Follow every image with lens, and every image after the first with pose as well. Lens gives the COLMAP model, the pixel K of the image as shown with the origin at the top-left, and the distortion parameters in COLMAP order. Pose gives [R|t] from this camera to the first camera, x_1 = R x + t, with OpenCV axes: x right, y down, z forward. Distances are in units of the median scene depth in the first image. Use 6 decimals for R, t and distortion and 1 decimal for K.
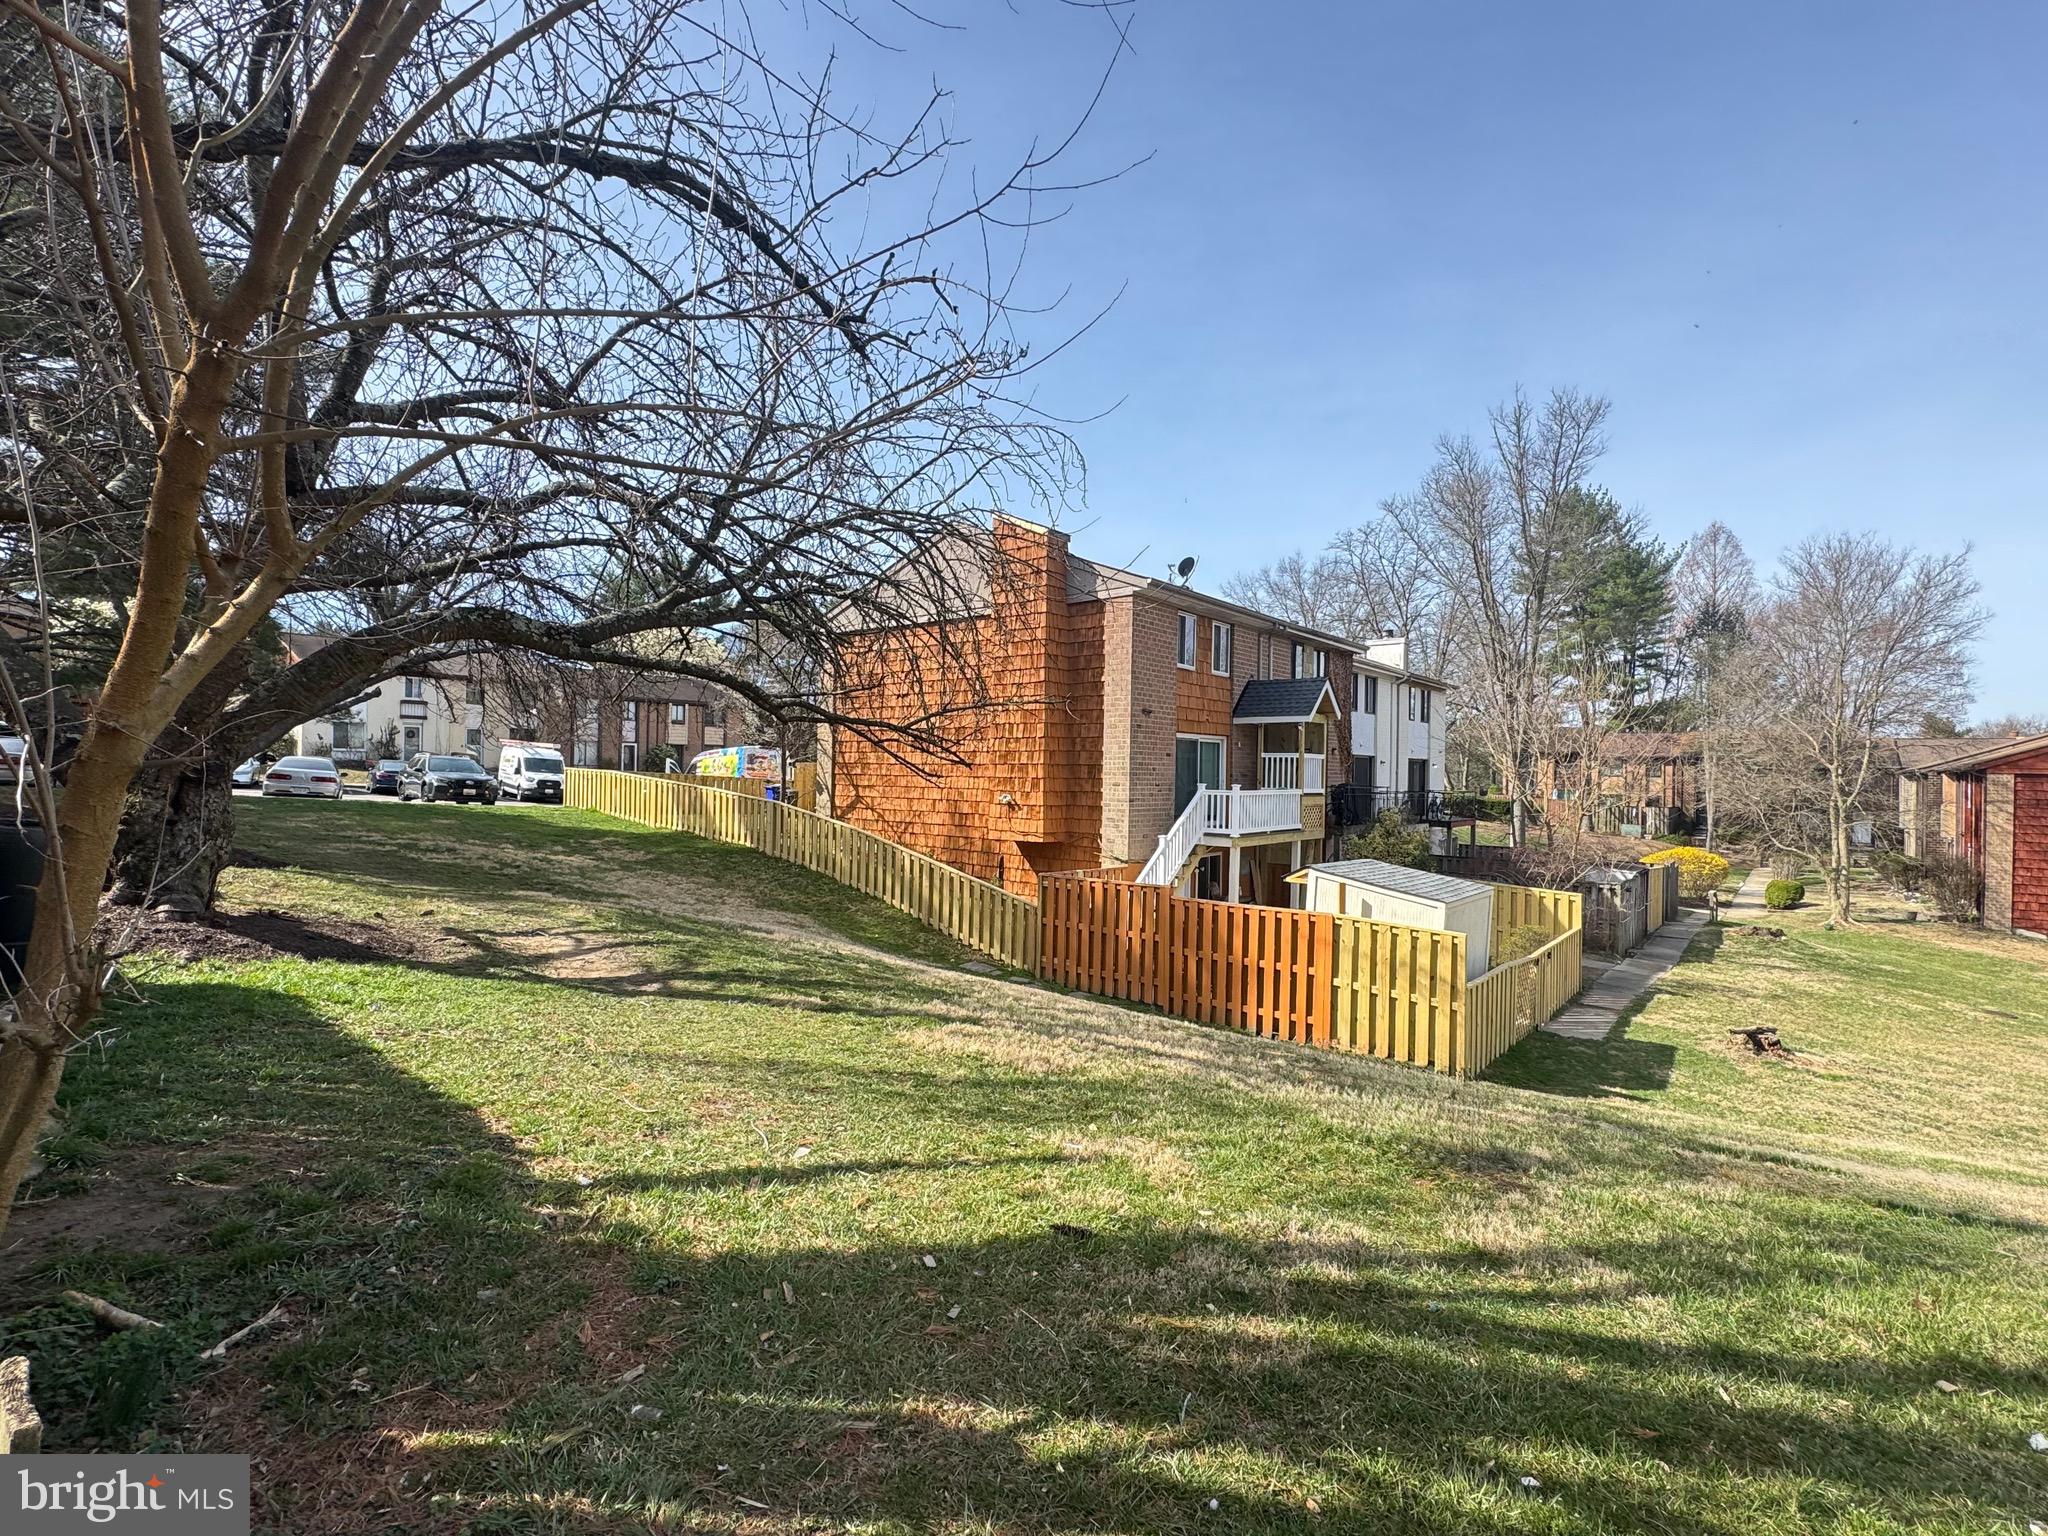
lens RADIAL K [[949.2, 0, 1031.3], [0, 949.2, 770.0], [0, 0, 1]] dist [-0.001907, -0.001189]
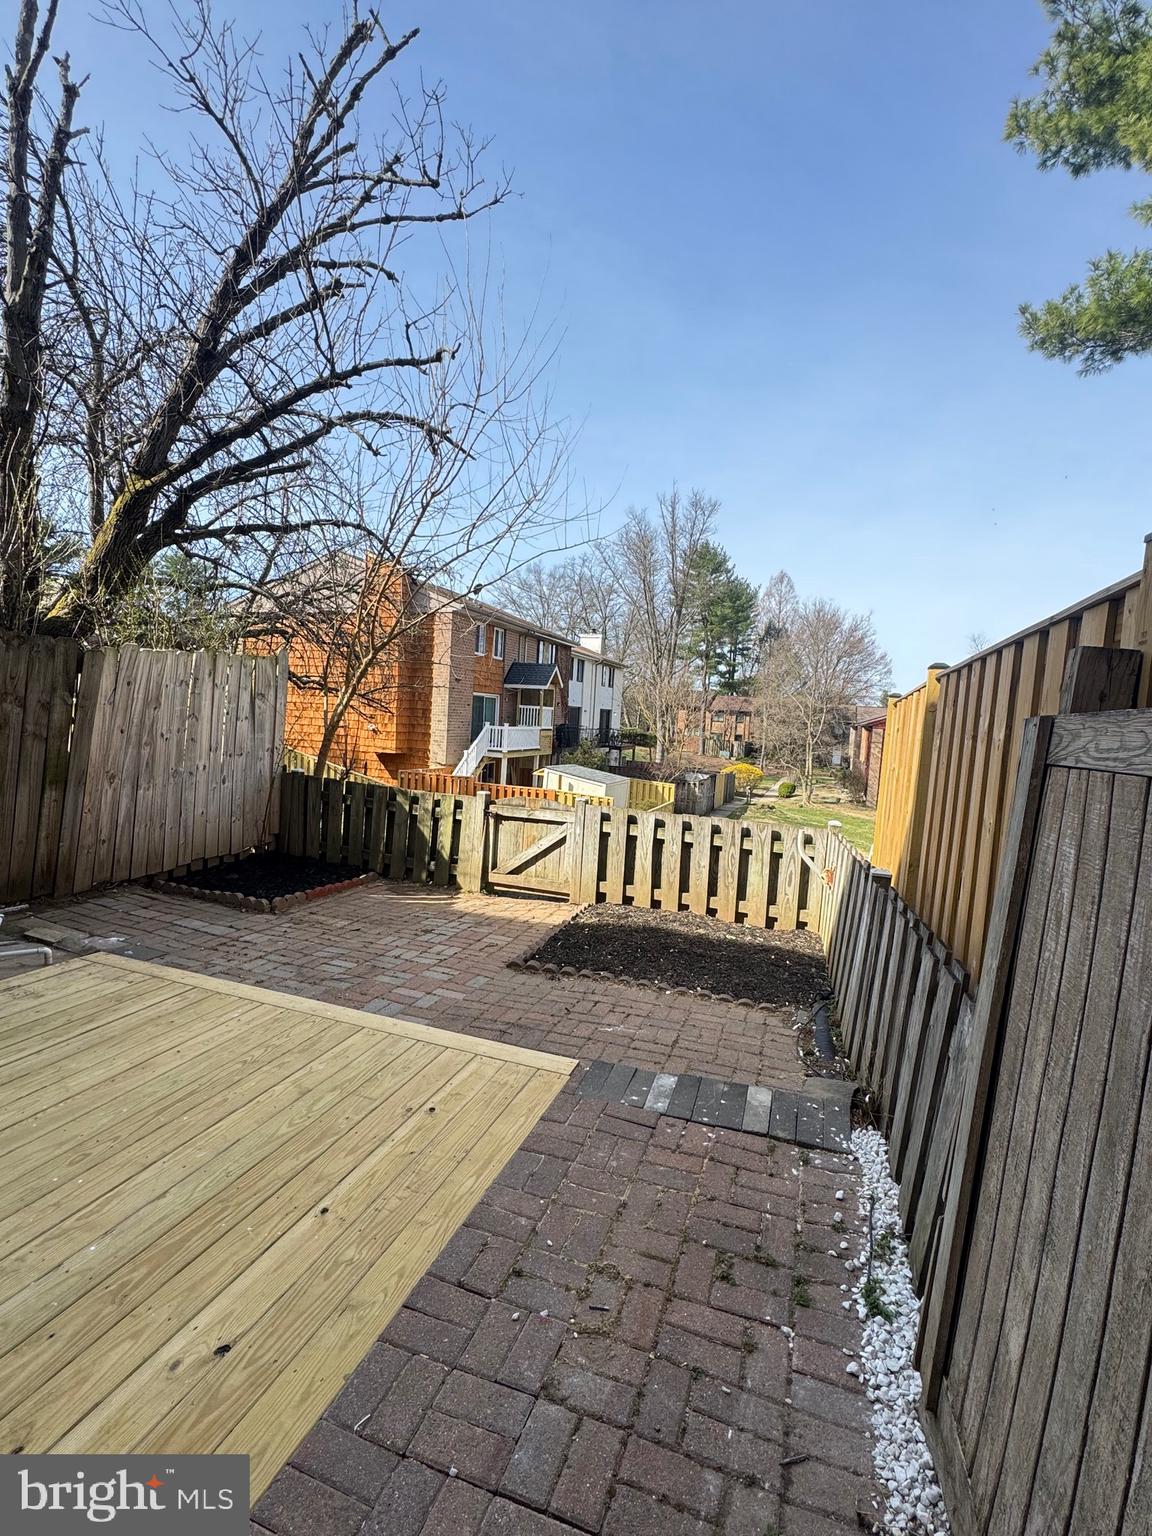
lens RADIAL K [[711.9, 0, 580.0], [0, 711.9, 769.3], [0, 0, 1]] dist [-0.001907, -0.001189]
pose [[0.941824, 0.010247, 0.335951, -0.076336], [-0.040407, 0.995738, 0.082909, -0.011187], [-0.333670, -0.091661, 0.938223, -0.233462]]
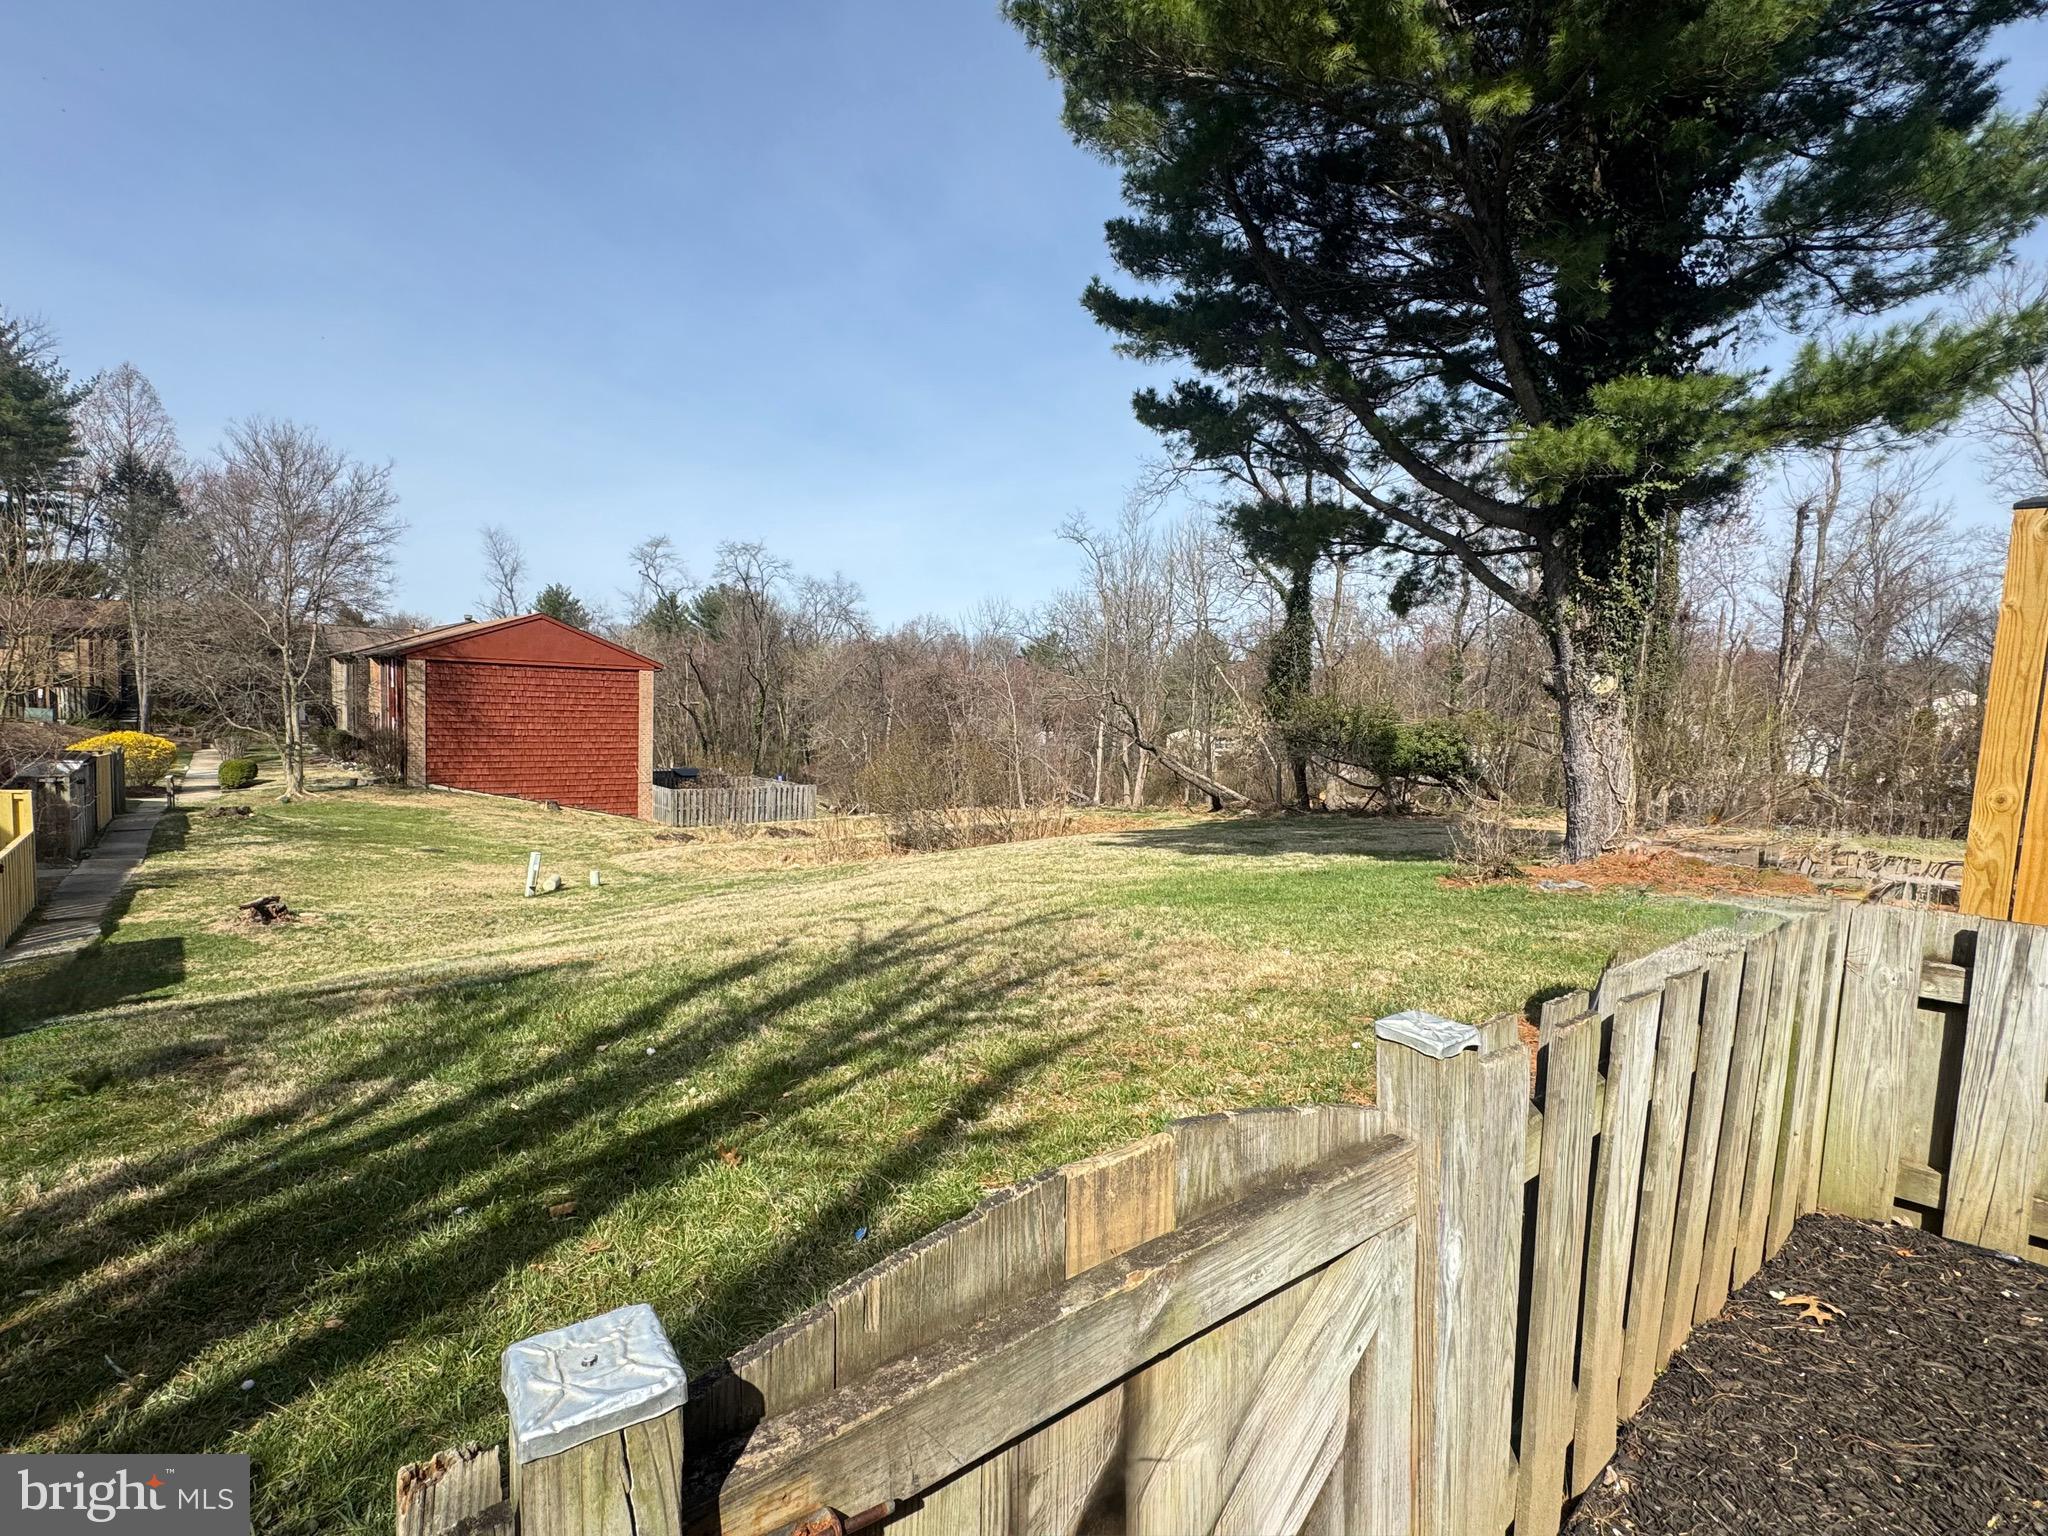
lens RADIAL K [[949.2, 0, 1017.8], [0, 949.2, 768.1], [0, 0, 1]] dist [-0.001907, -0.001189]
pose [[0.189238, -0.081970, 0.978504, -0.041778], [-0.039245, 0.995082, 0.090948, 0.002312], [-0.981147, -0.055613, 0.185090, 0.006302]]
